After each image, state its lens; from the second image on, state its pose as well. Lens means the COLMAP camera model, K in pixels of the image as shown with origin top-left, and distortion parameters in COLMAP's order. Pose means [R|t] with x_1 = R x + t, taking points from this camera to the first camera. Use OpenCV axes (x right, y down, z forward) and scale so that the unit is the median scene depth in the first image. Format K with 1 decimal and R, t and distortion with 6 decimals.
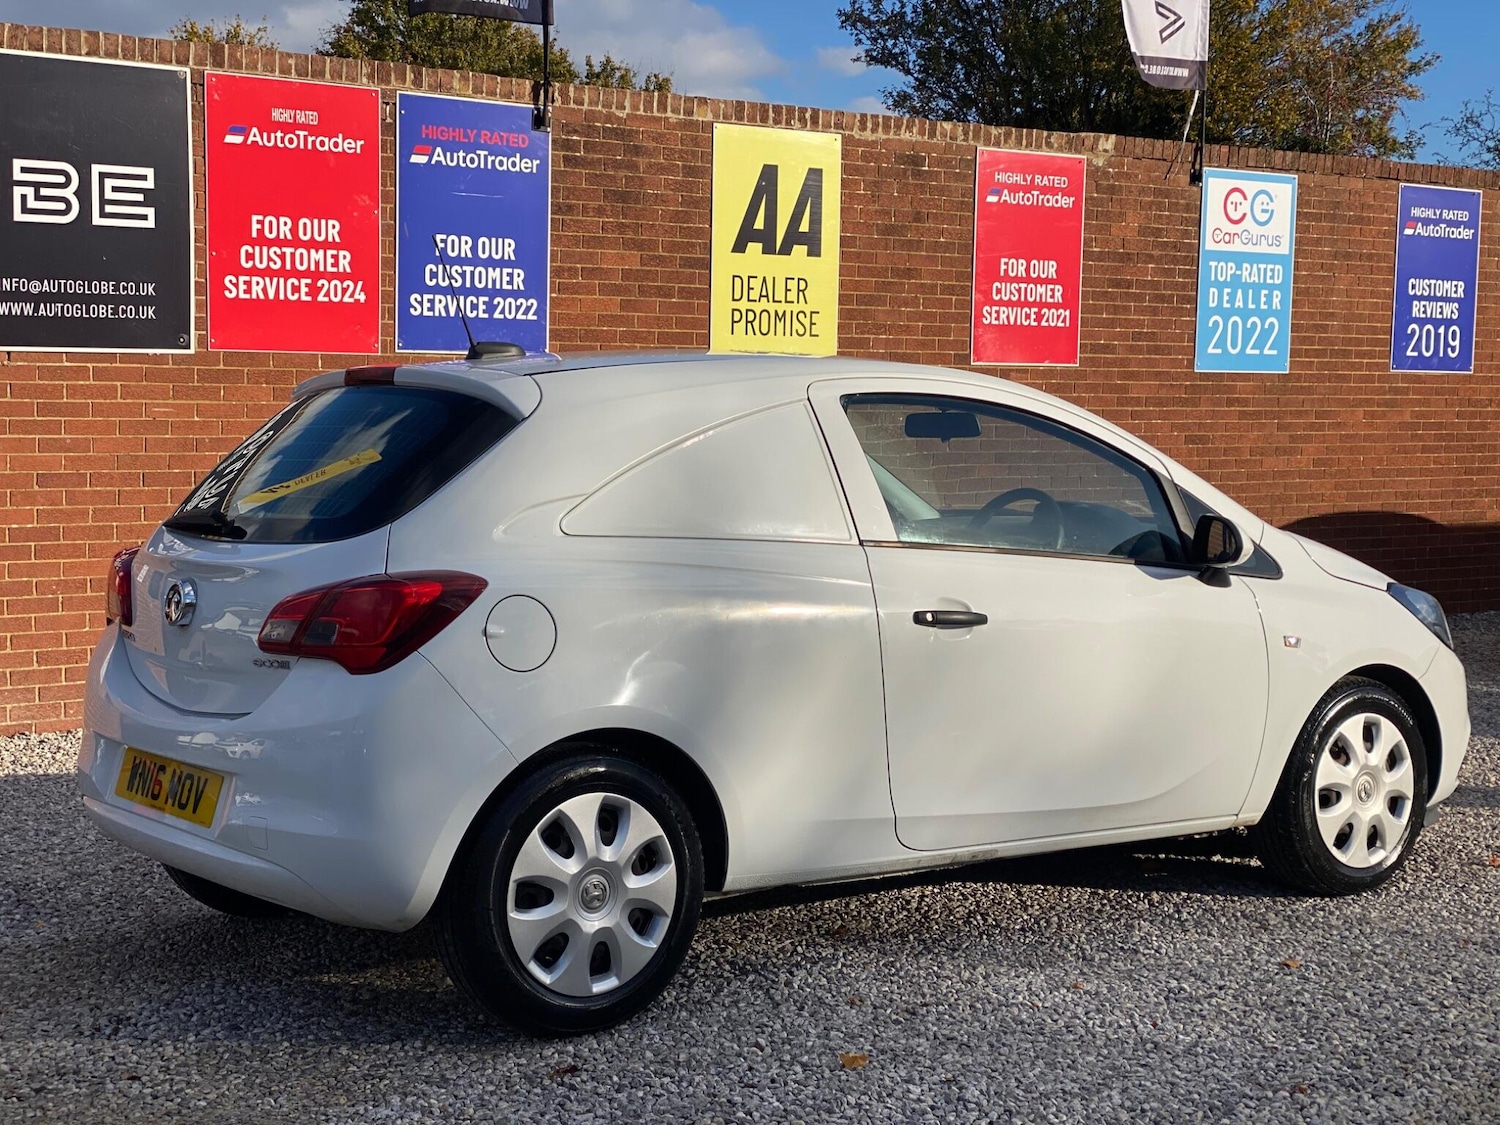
lens RADIAL K [[2230.2, 0, 742.4], [0, 2230.2, 546.3], [0, 0, 1]] dist [0.188881, -0.210792]
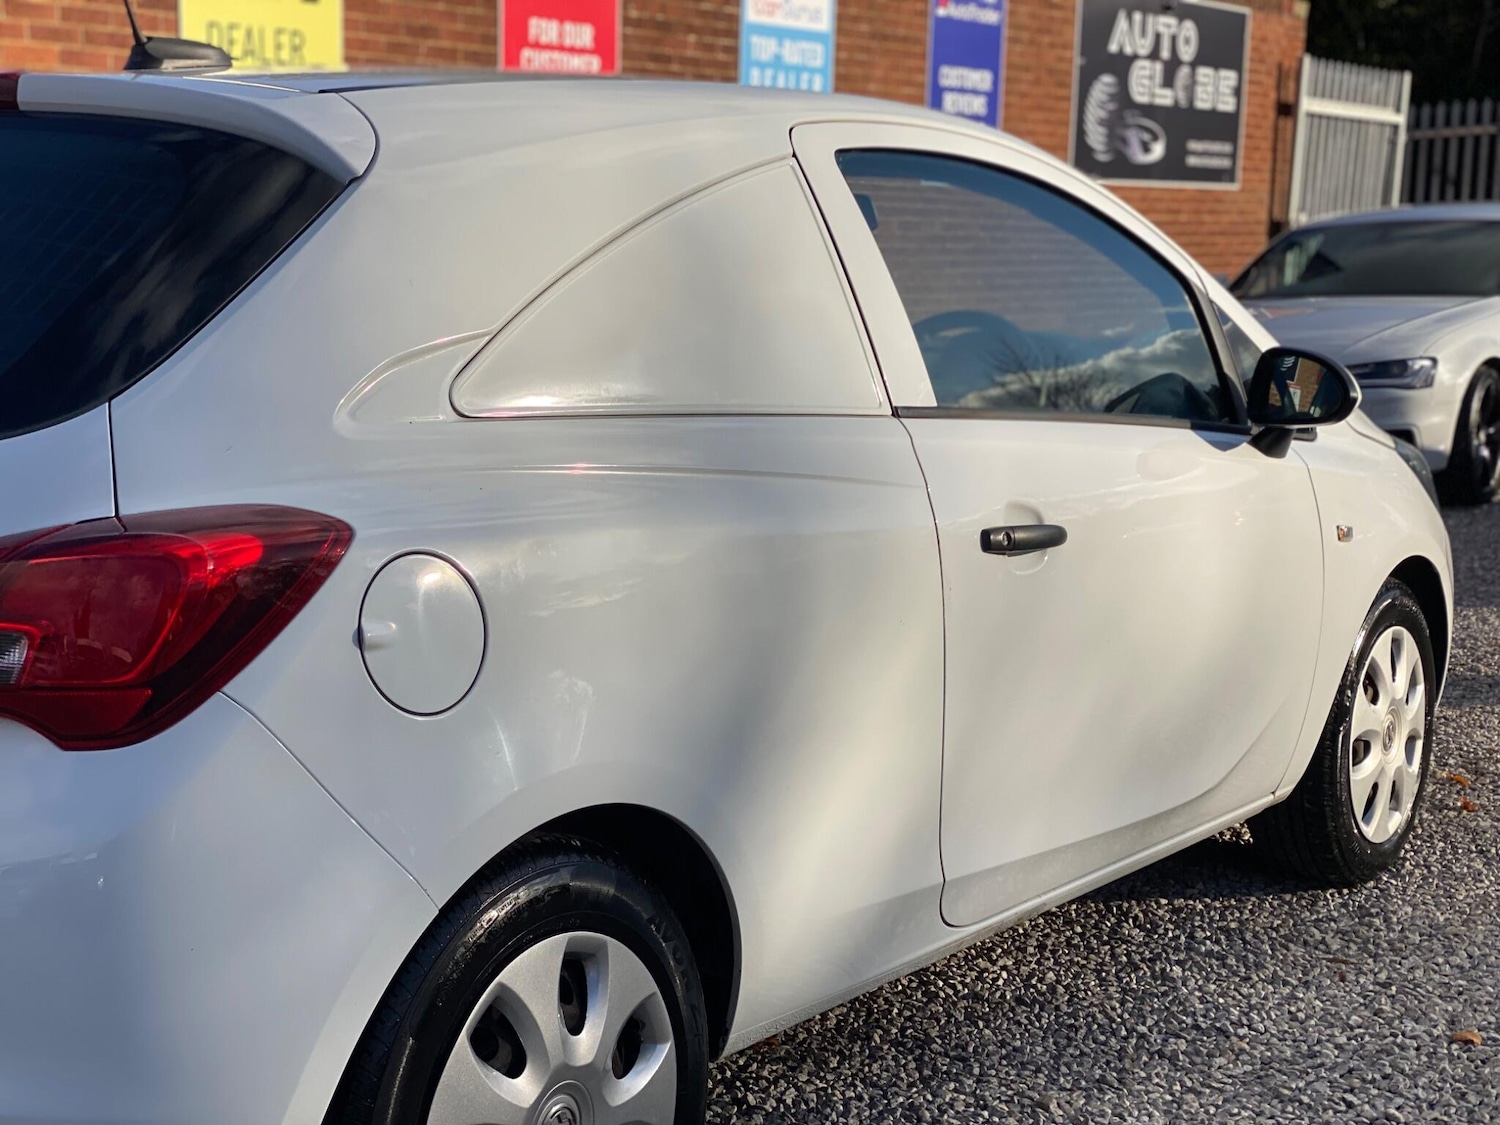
lens RADIAL K [[2265.5, 0, 742.0], [0, 2265.5, 583.4], [0, 0, 1]] dist [0.171645, -0.406691]
pose [[0.951234, -0.049349, 0.304498, -0.135284], [0.021082, 0.995213, 0.095432, -0.012016], [-0.307750, -0.084358, 0.947720, 0.391038]]
